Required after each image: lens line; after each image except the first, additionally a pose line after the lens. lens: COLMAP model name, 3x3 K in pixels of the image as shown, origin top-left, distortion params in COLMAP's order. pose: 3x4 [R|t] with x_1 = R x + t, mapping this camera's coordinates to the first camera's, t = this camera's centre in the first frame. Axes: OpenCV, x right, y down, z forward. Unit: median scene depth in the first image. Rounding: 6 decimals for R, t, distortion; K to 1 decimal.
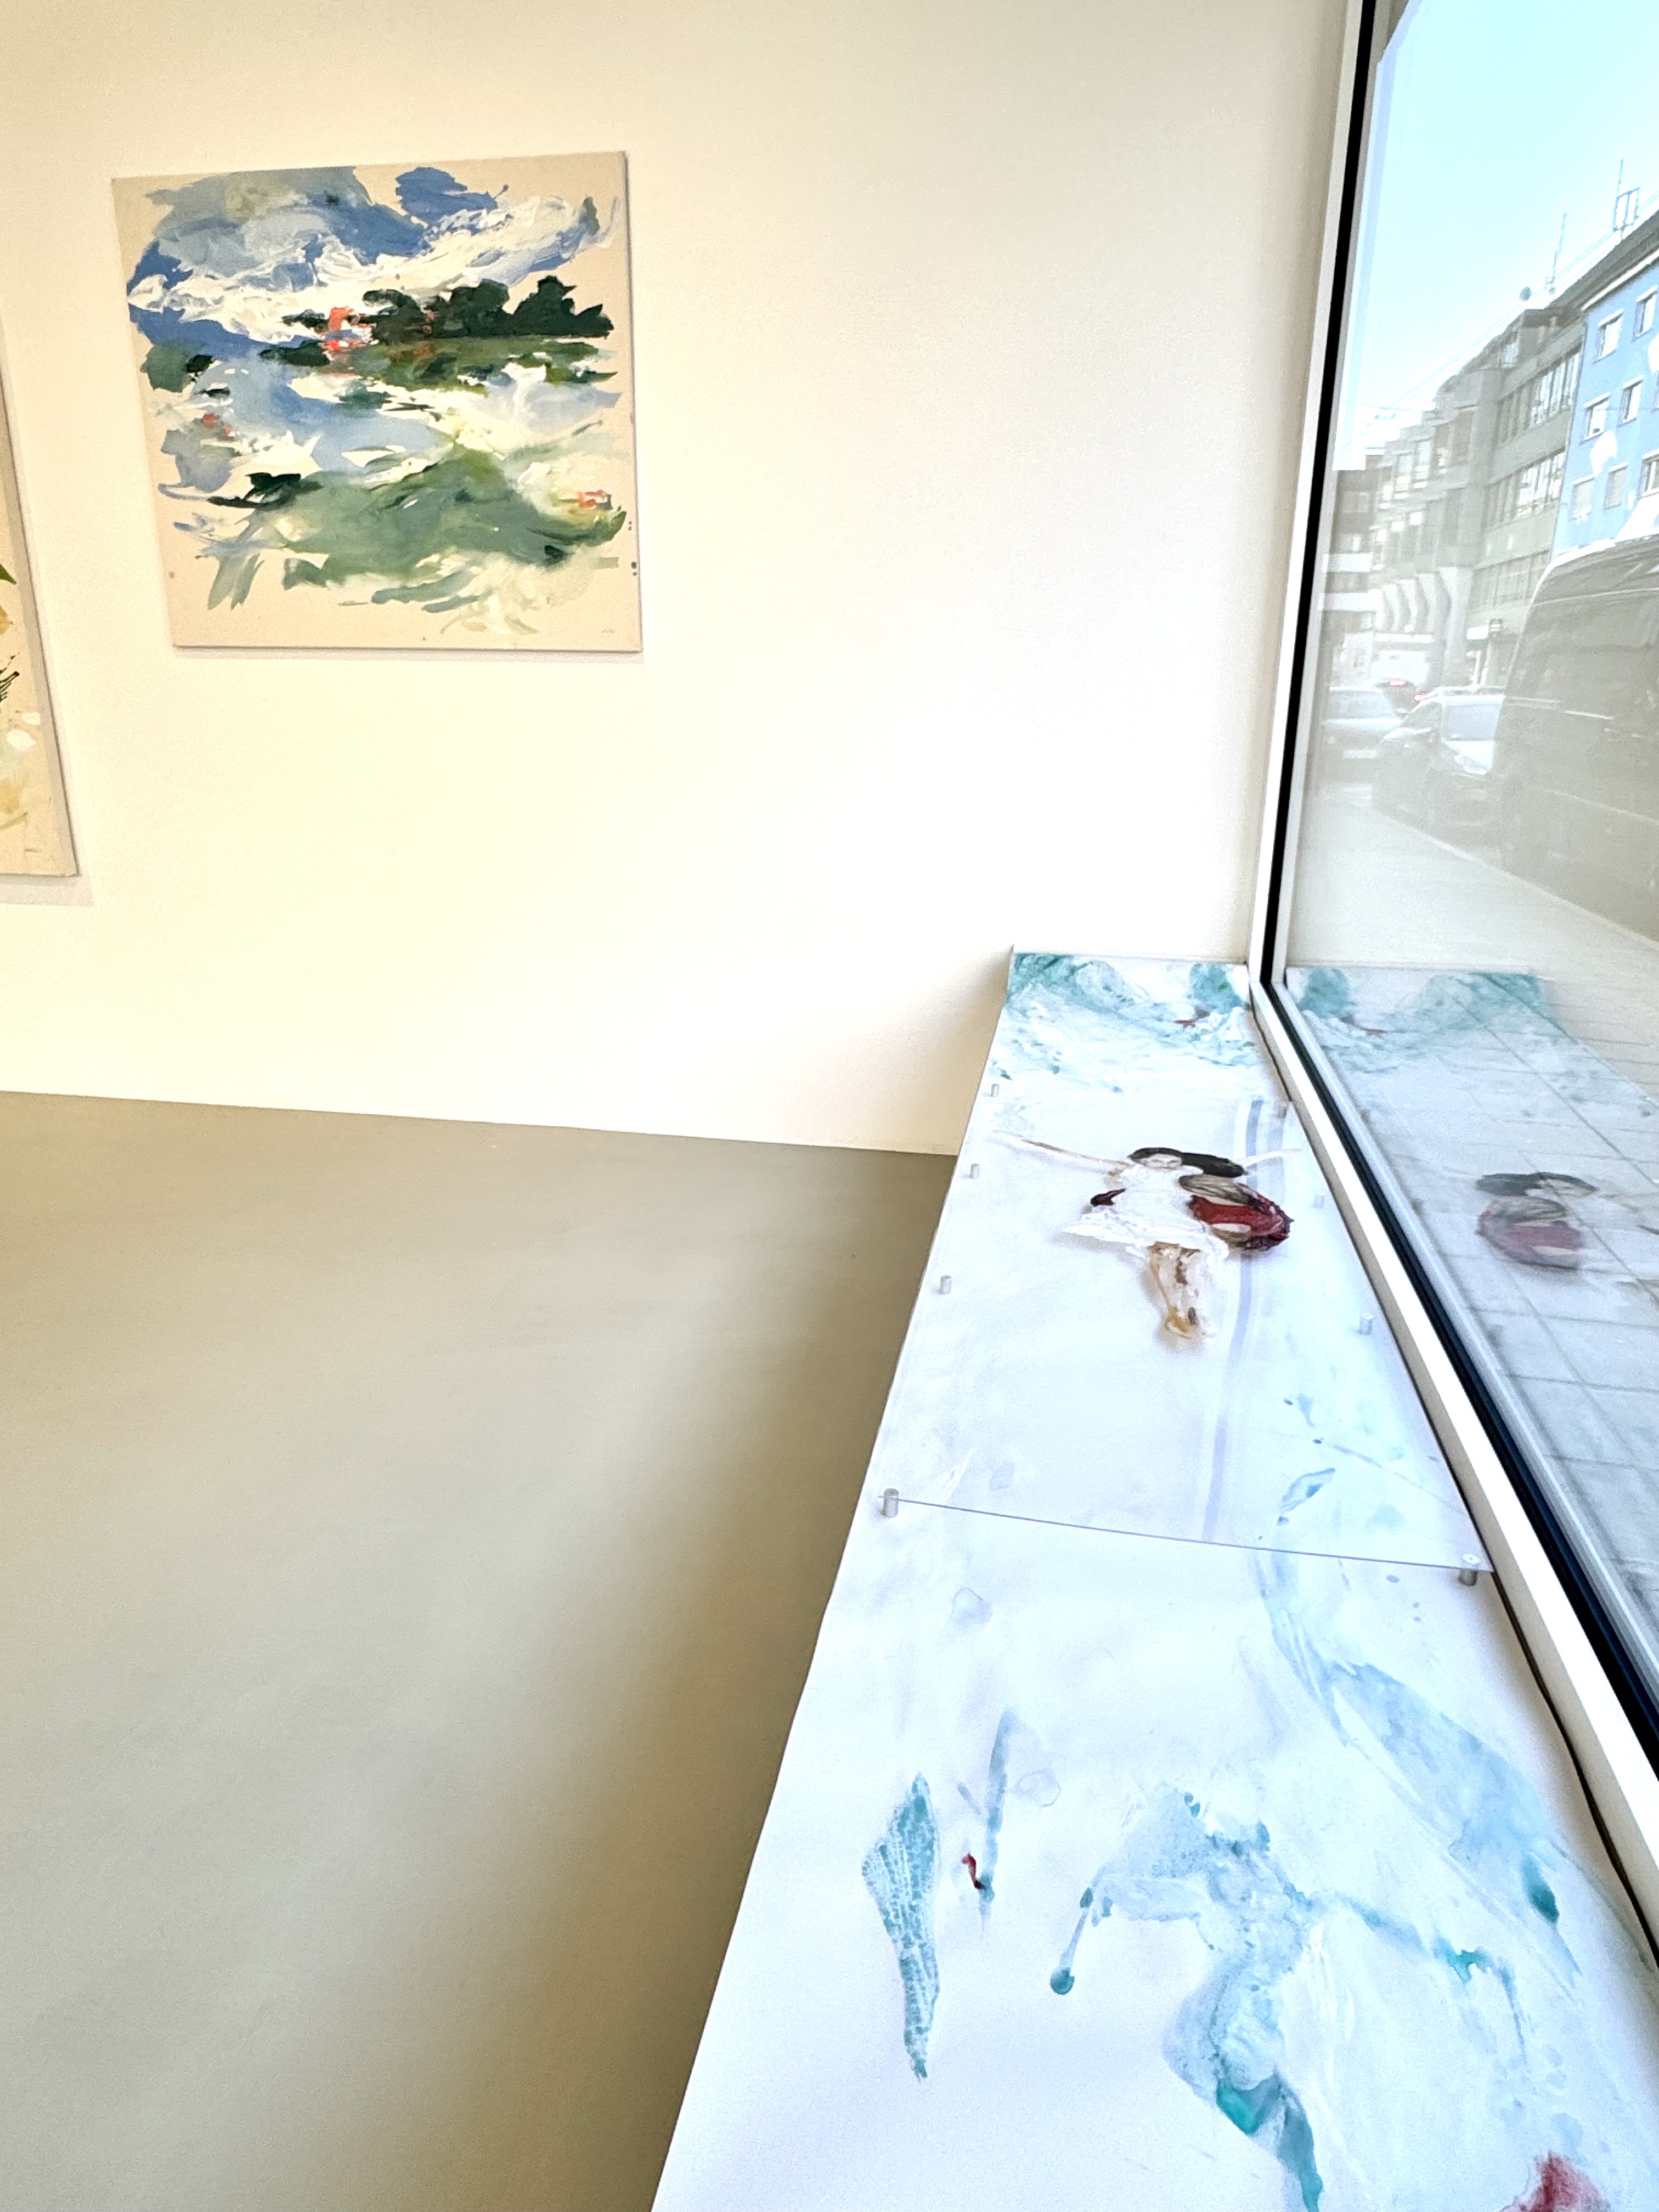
lens RADIAL K [[1385.5, 0, 827.7], [0, 1385.5, 1098.7], [0, 0, 1]] dist [-0.002796, 0.003692]
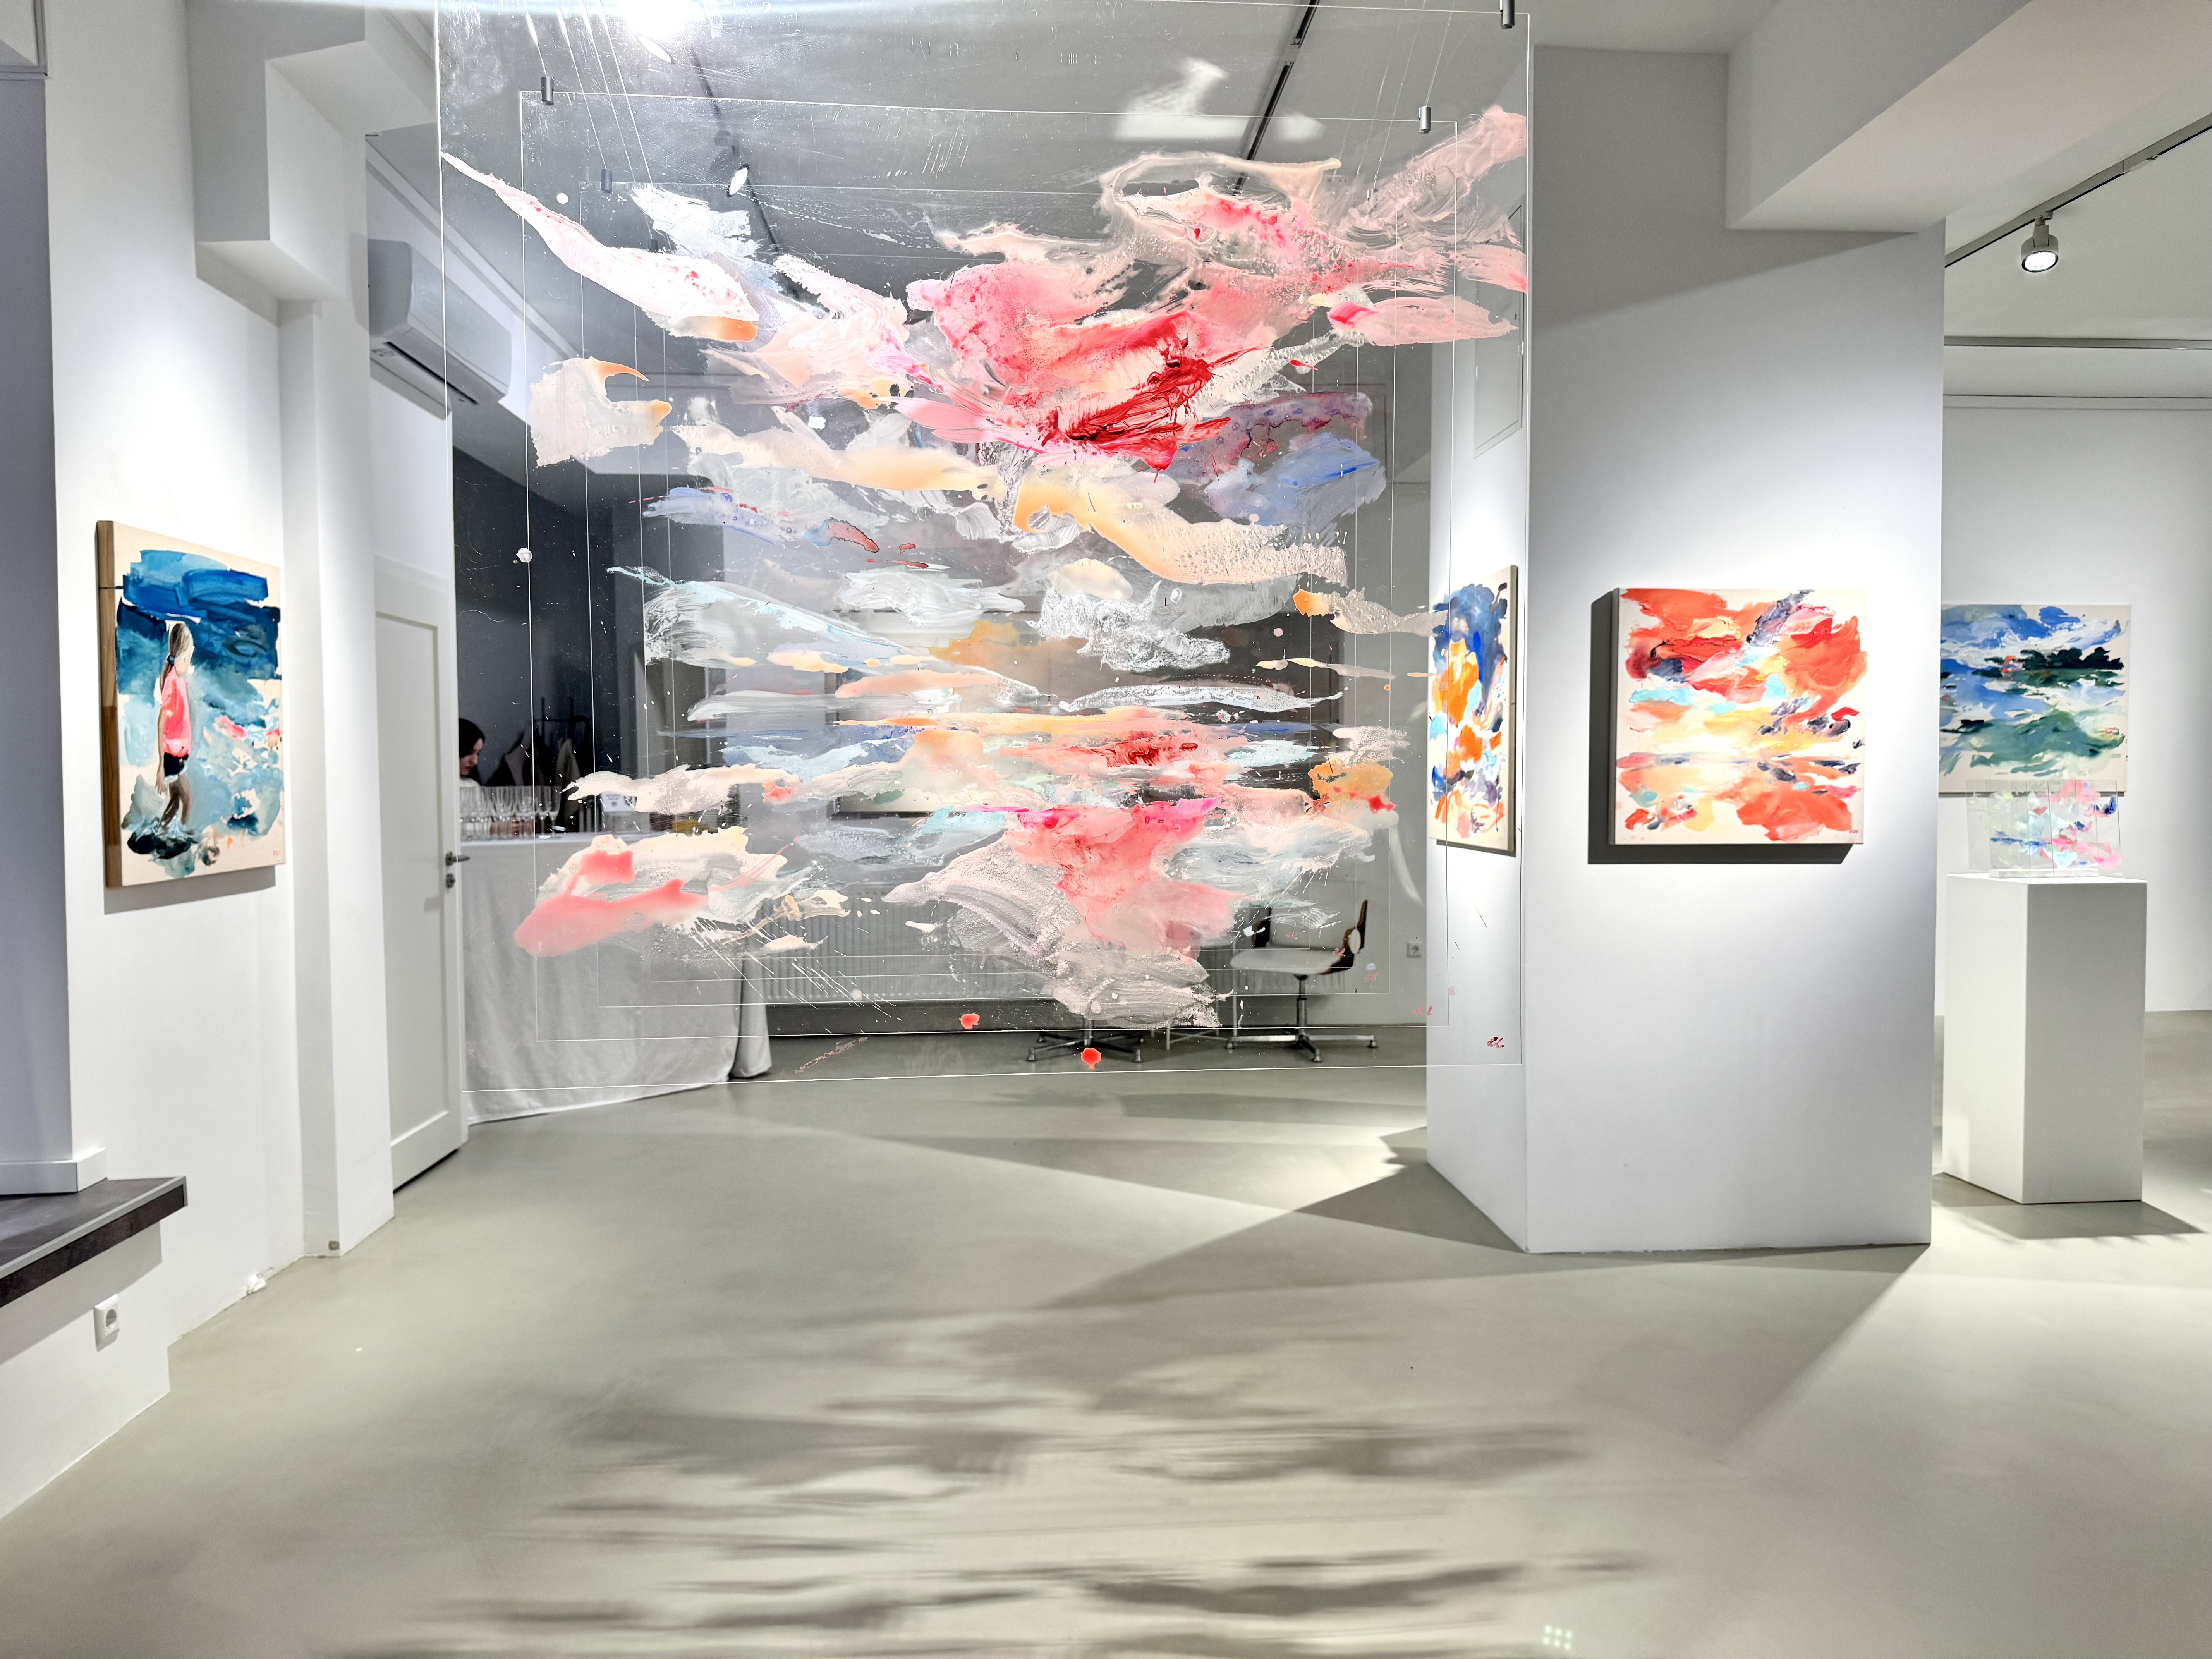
lens RADIAL K [[1574.3, 0, 1100.3], [0, 1574.3, 833.2], [0, 0, 1]] dist [0.069635, -0.089311]
pose [[0.968632, -0.023526, 0.247384, -2.511087], [0.088377, 0.963038, -0.254456, 0.276037], [-0.232254, 0.268337, 0.934908, -1.097955]]
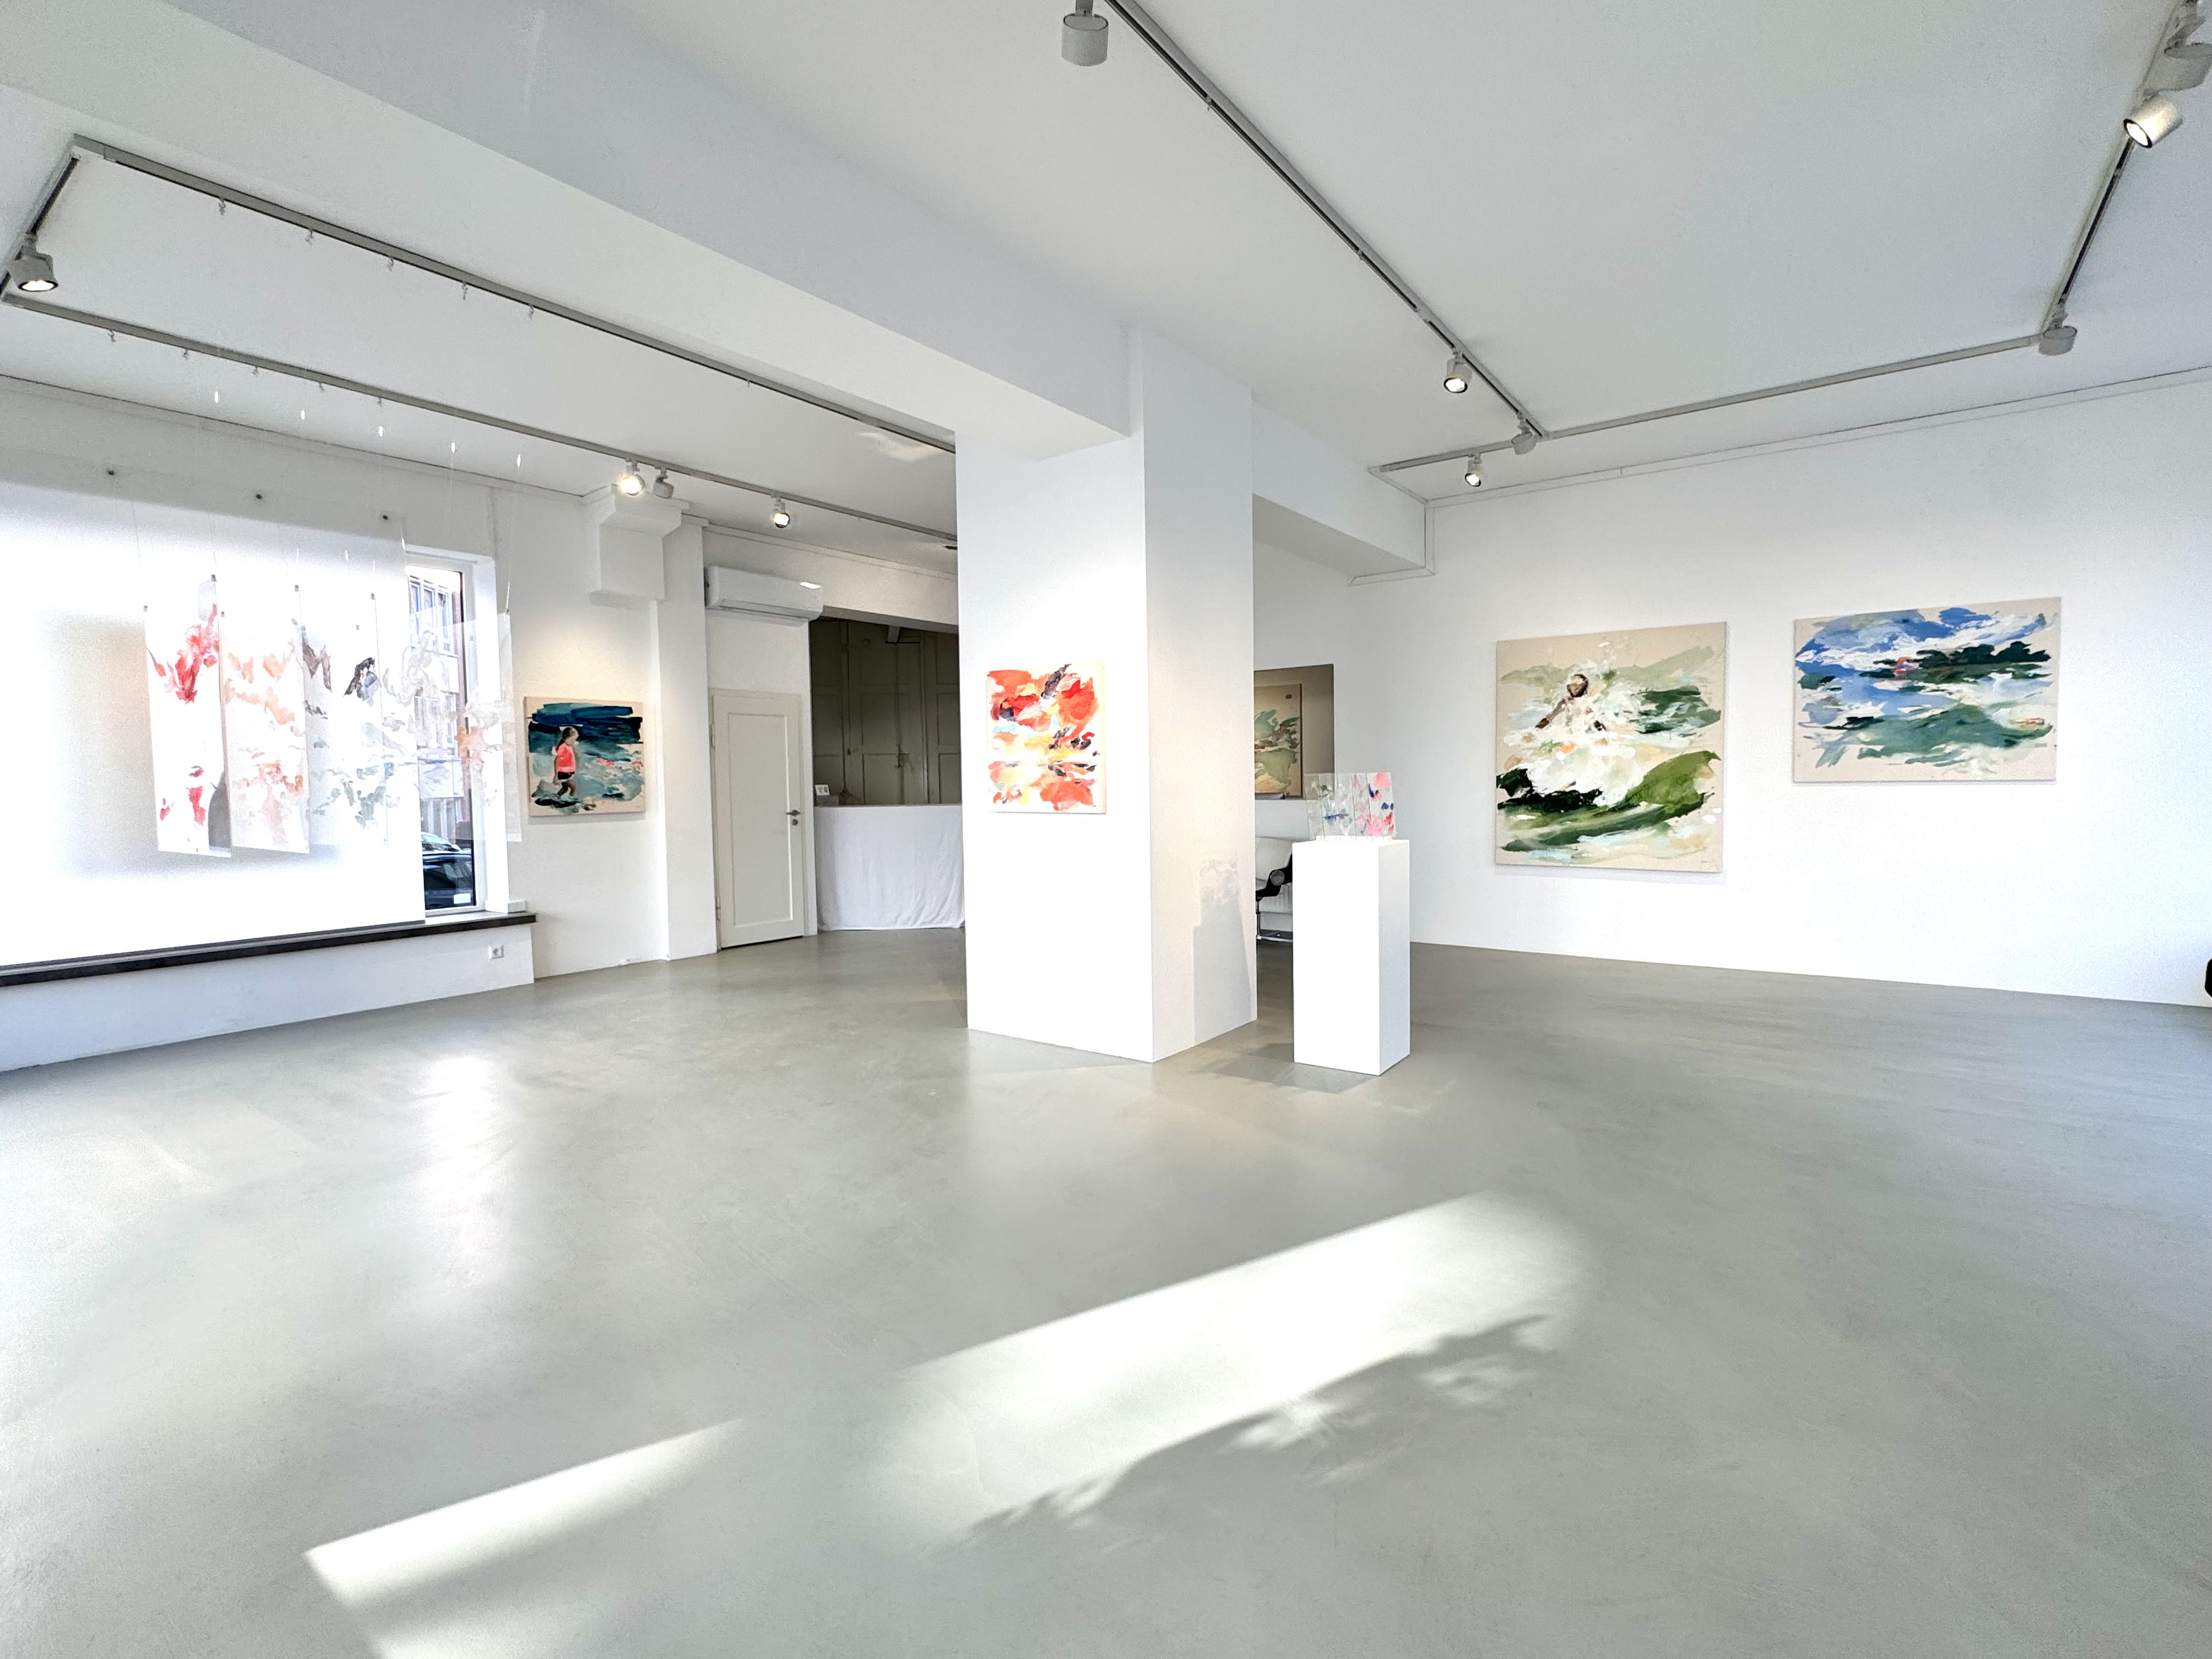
lens RADIAL K [[1030.3, 0, 1090.6], [0, 1030.3, 826.6], [0, 0, 1]] dist [0.000449, -0.001628]
pose [[0.890979, -0.001952, -0.454039, -0.825957], [-0.115345, 0.966212, -0.230500, 0.357876], [0.439148, 0.257742, 0.860650, -1.246563]]
